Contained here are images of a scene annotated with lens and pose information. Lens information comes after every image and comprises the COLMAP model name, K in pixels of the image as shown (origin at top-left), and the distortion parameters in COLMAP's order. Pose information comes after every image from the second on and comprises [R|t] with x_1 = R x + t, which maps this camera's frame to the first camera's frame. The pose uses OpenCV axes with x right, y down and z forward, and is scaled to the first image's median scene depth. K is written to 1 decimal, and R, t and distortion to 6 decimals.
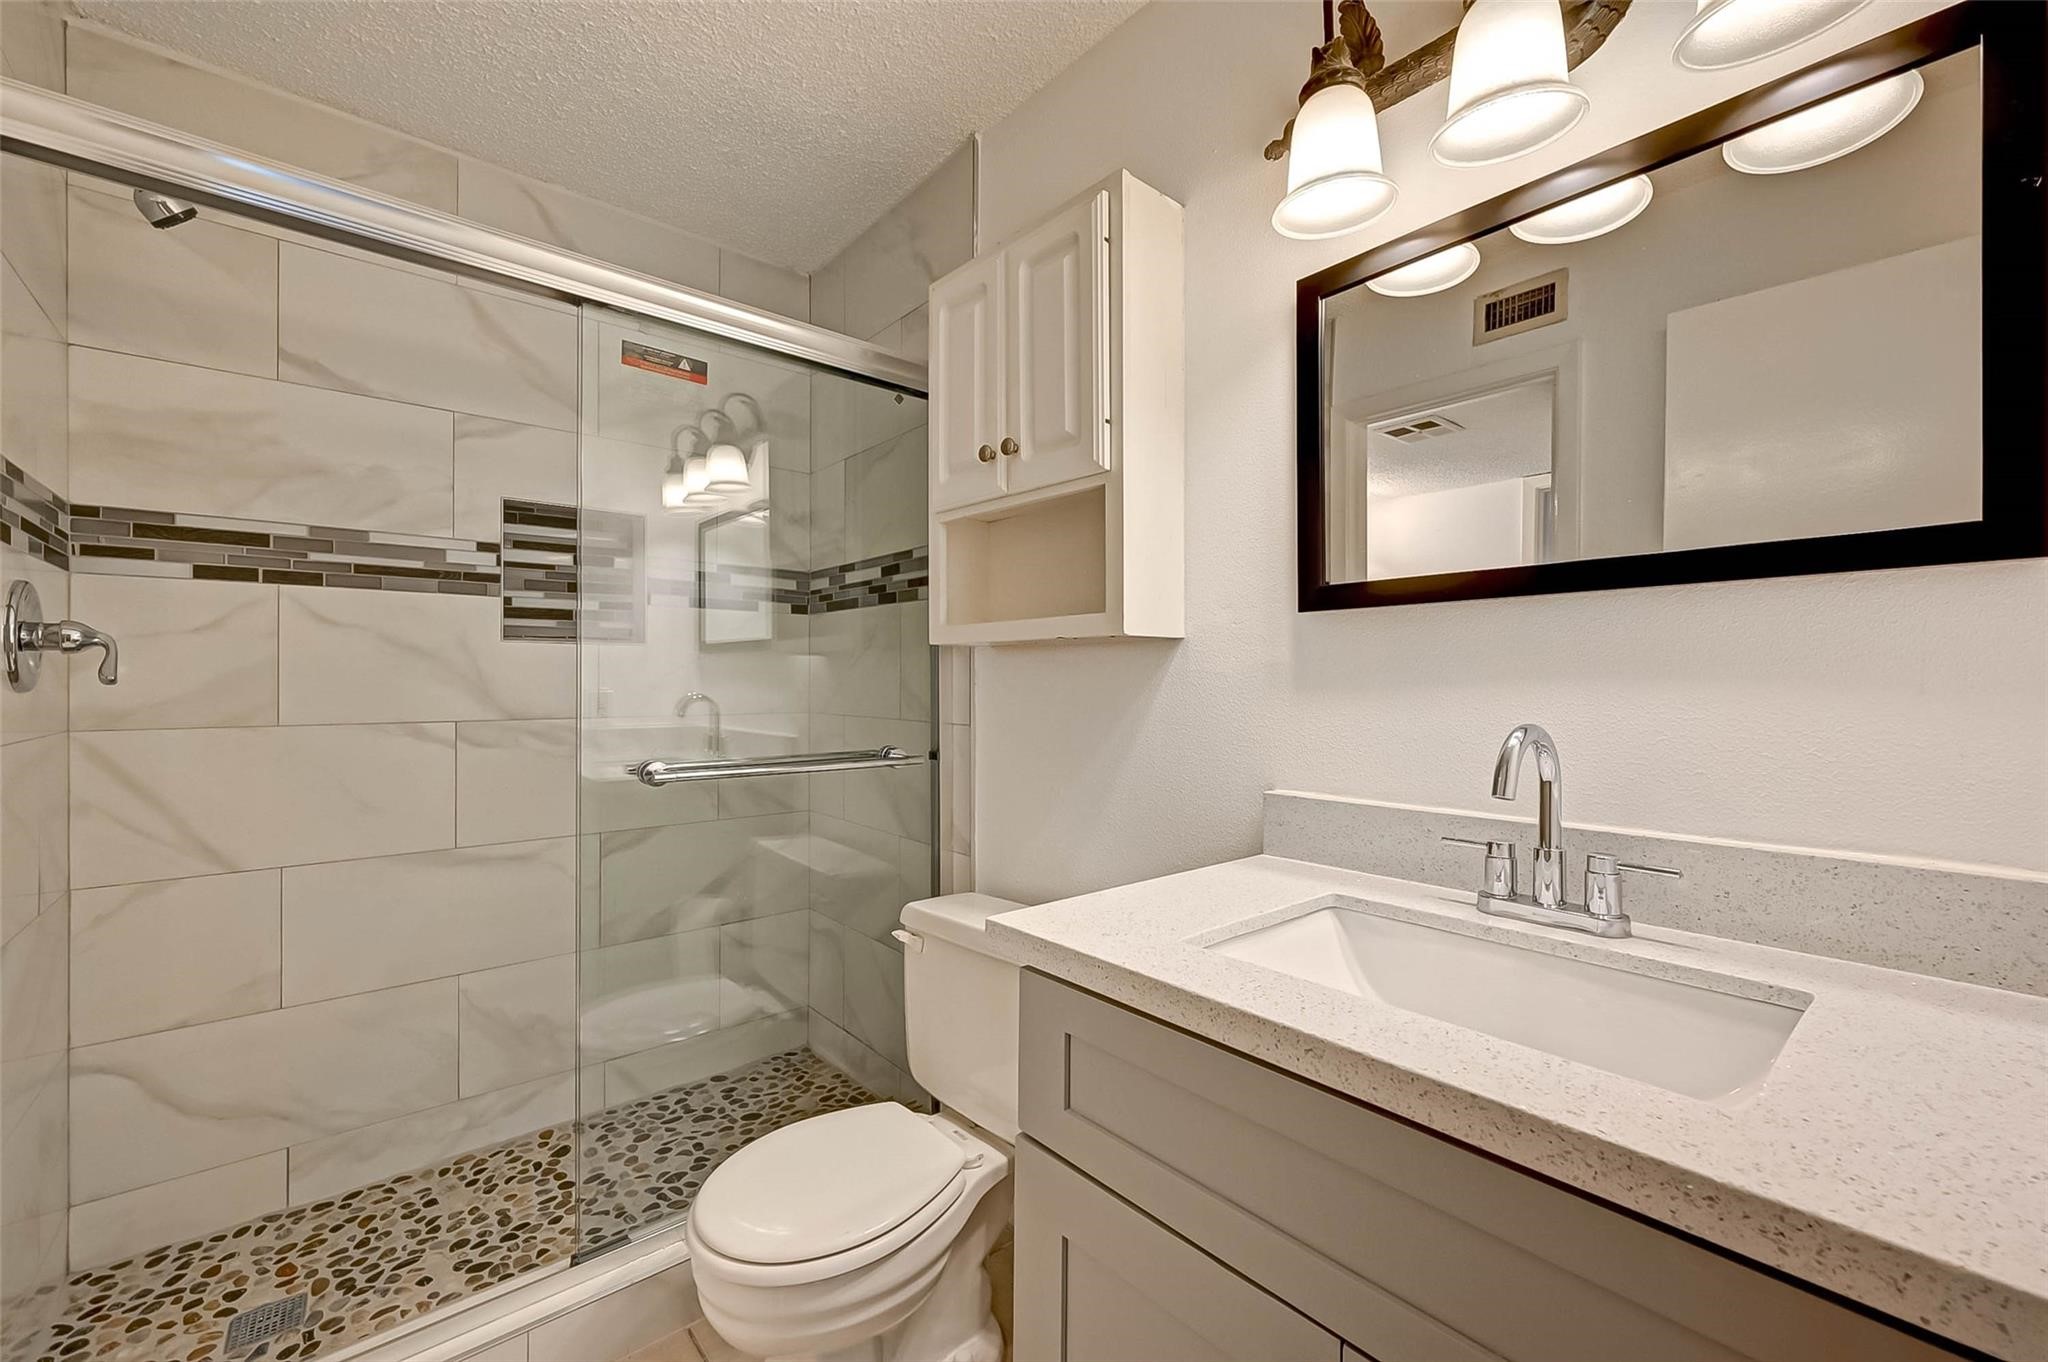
lens RADIAL K [[821.1, 0, 1035.0], [0, 821.1, 681.2], [0, 0, 1]] dist [-0.000854, -0.000304]
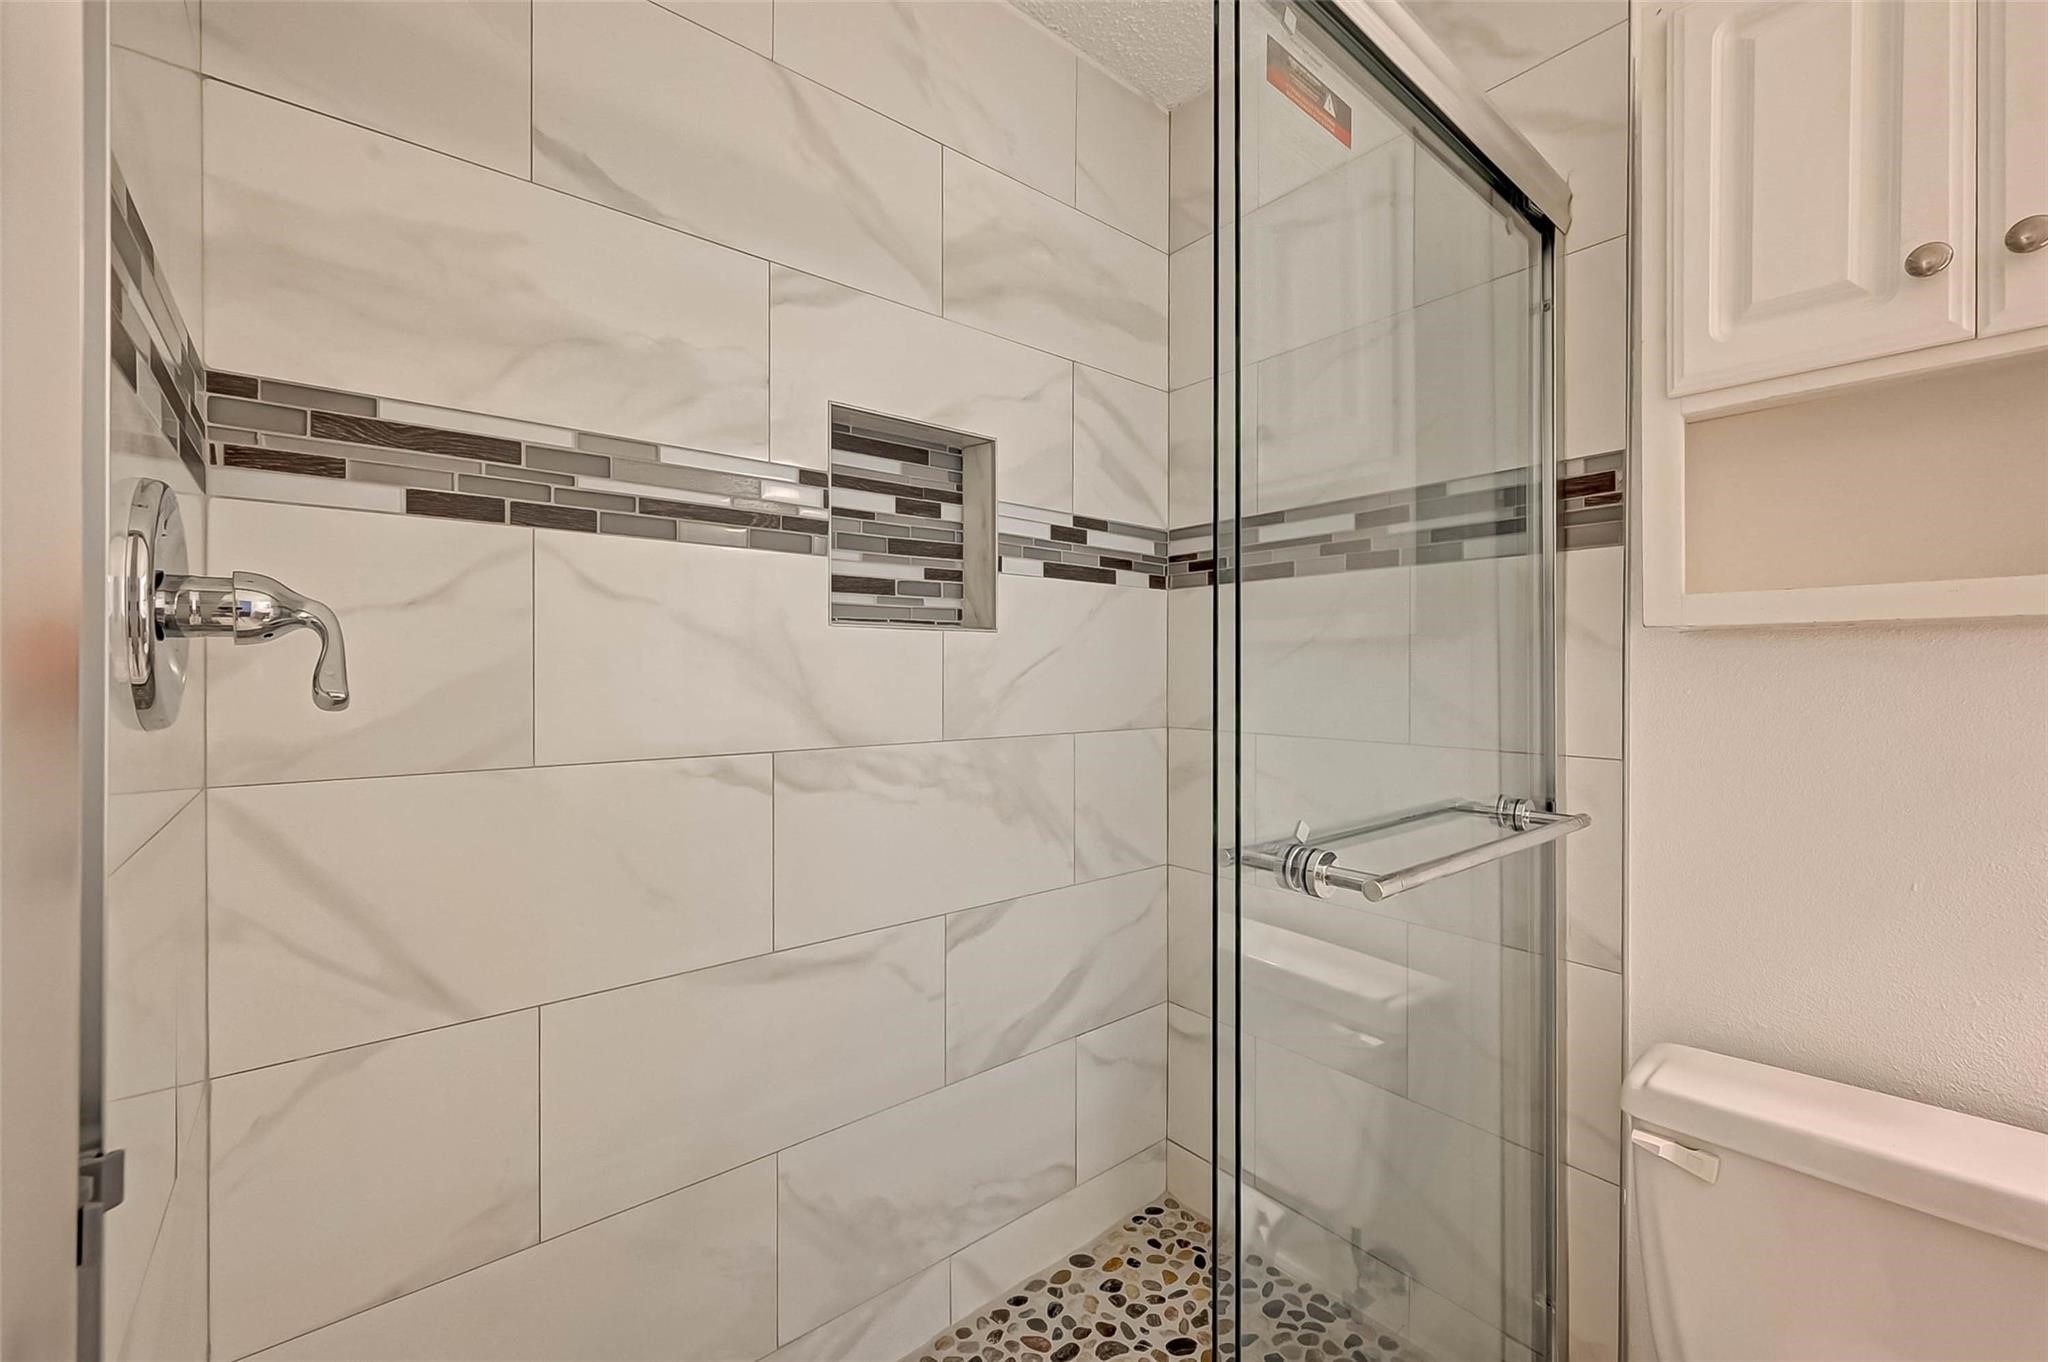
lens RADIAL K [[818.6, 0, 1025.3], [0, 818.6, 675.6], [0, 0, 1]] dist [-0.000301, -0.000082]
pose [[0.999893, -0.001264, -0.014561, -0.542125], [0.001293, 0.999997, 0.001988, -0.011599], [0.014559, -0.002007, 0.999892, 0.401883]]
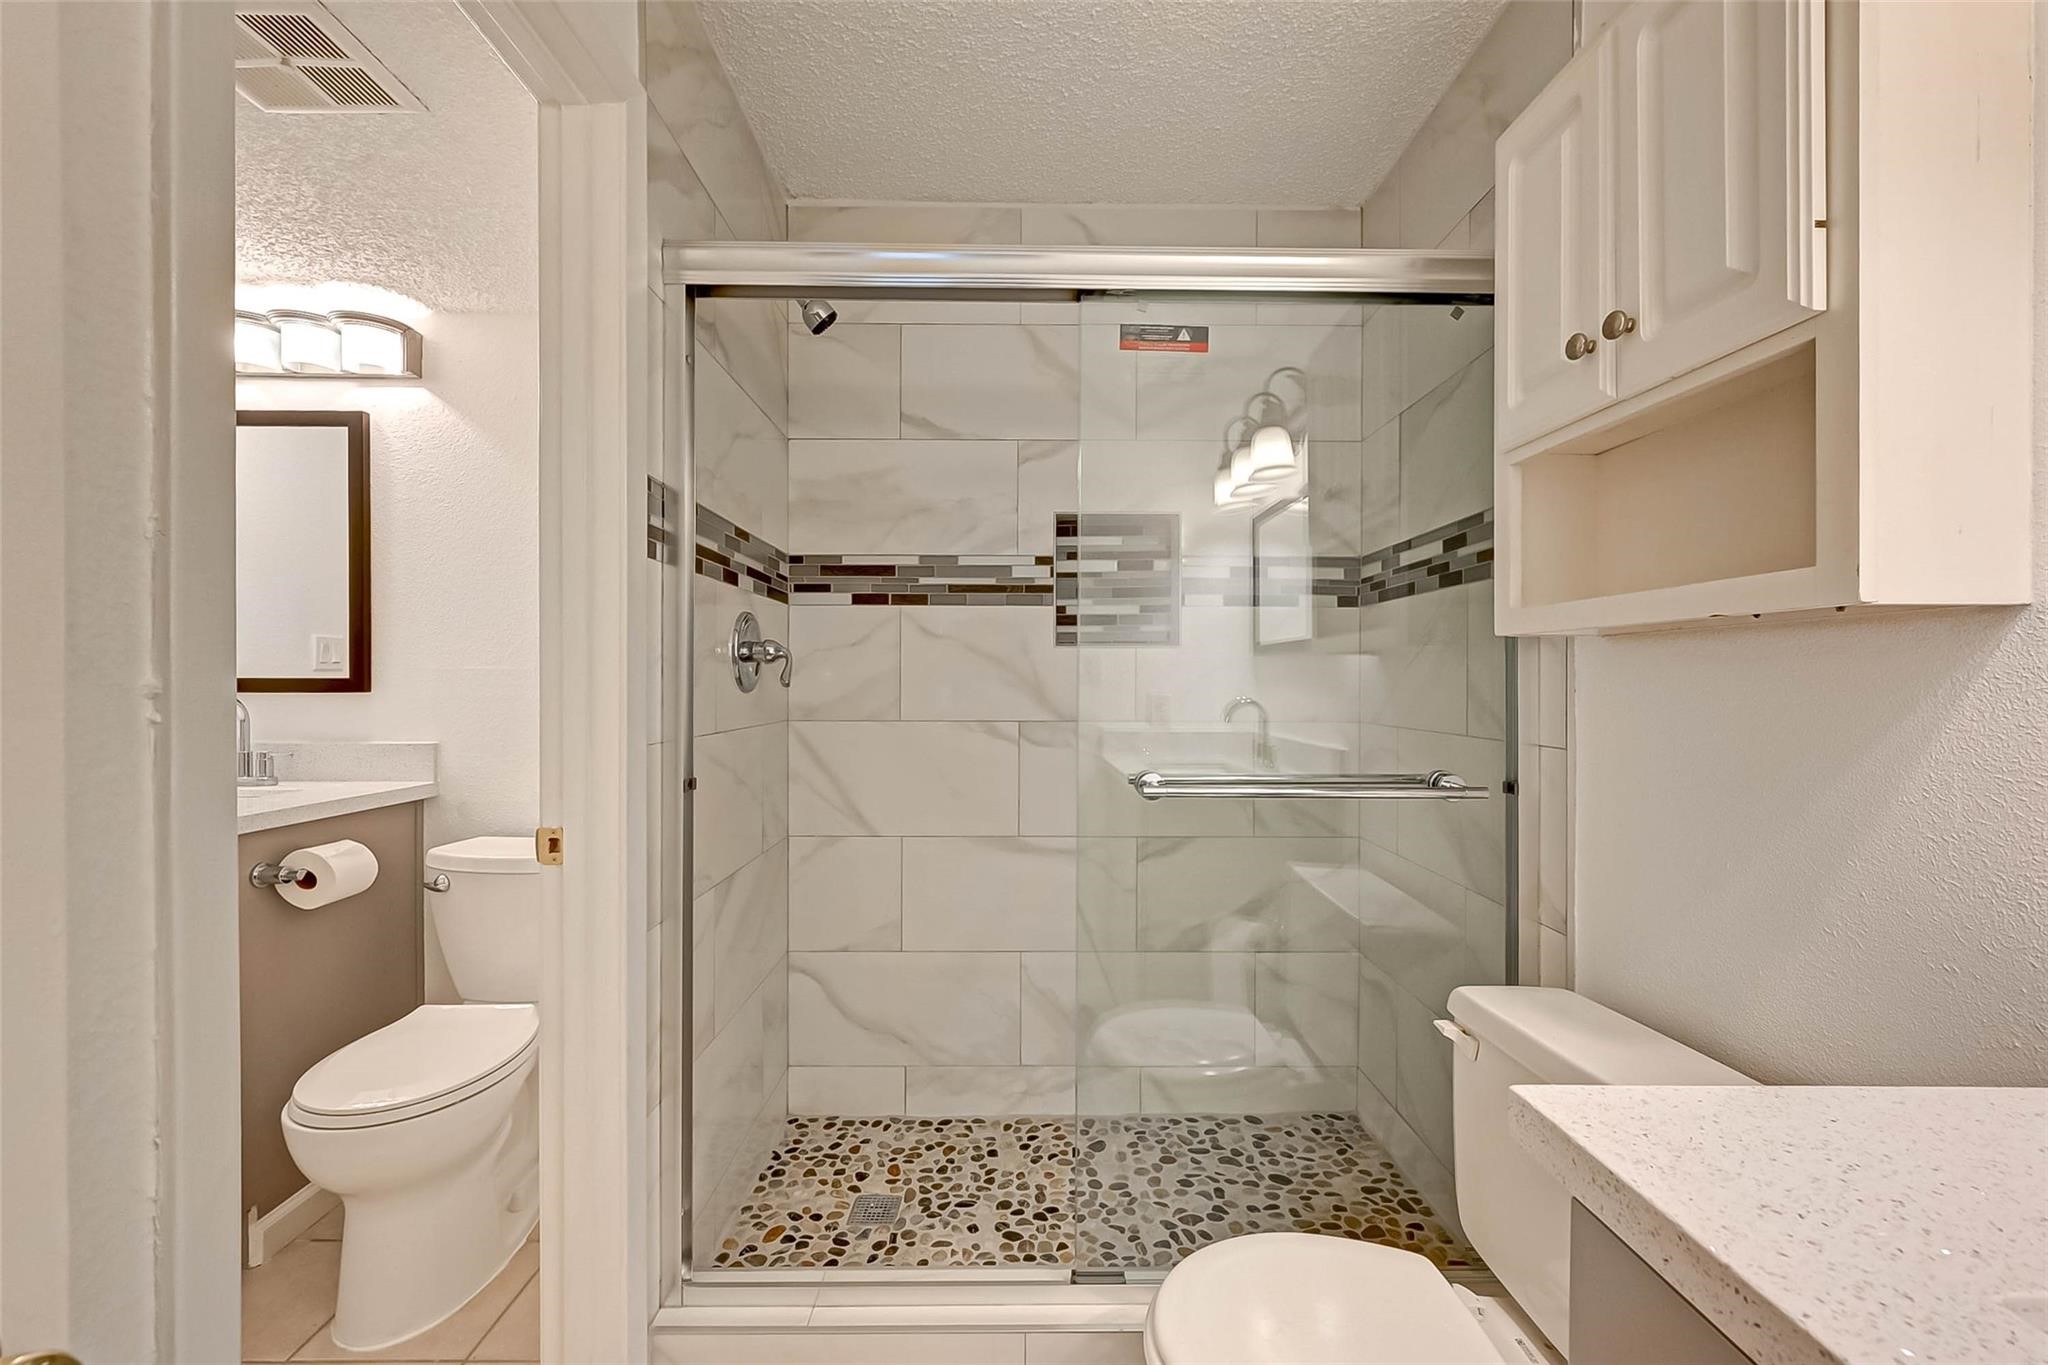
lens RADIAL K [[835.5, 0, 1032.9], [0, 835.5, 683.8], [0, 0, 1]] dist [0.000007, -0.000041]
pose [[0.763430, 0.002070, -0.645887, 0.035749], [-0.002169, 0.999997, 0.000641, -0.001894], [0.645886, 0.000911, 0.763433, 0.167968]]
